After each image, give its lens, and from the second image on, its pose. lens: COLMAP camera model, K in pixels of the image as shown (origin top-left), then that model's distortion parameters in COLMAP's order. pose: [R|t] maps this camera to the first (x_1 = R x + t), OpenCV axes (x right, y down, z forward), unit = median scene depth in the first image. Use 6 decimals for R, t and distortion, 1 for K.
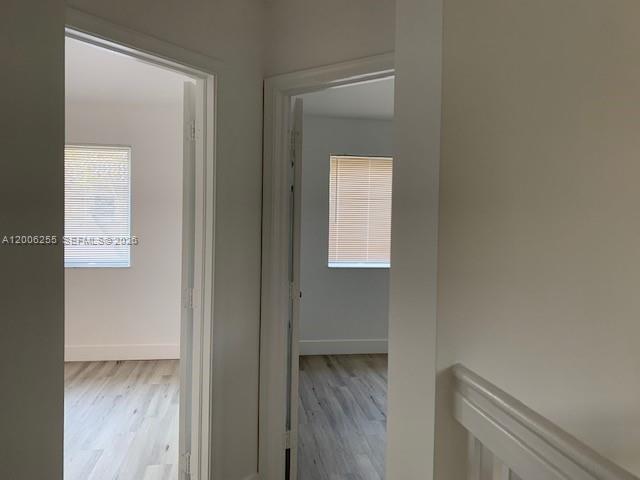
lens RADIAL K [[497.9, 0, 315.1], [0, 497.9, 244.2], [0, 0, 1]] dist [0.029768, 0.005200]
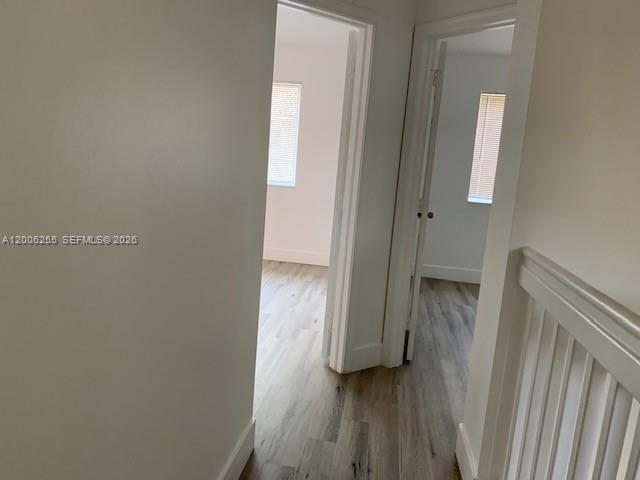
lens RADIAL K [[497.9, 0, 316.5], [0, 497.9, 236.2], [0, 0, 1]] dist [0.029768, 0.005200]
pose [[0.953127, 0.098051, -0.286244, 0.048095], [-0.068596, 0.991428, 0.111201, 0.037764], [0.294693, -0.086353, 0.951682, -0.183101]]
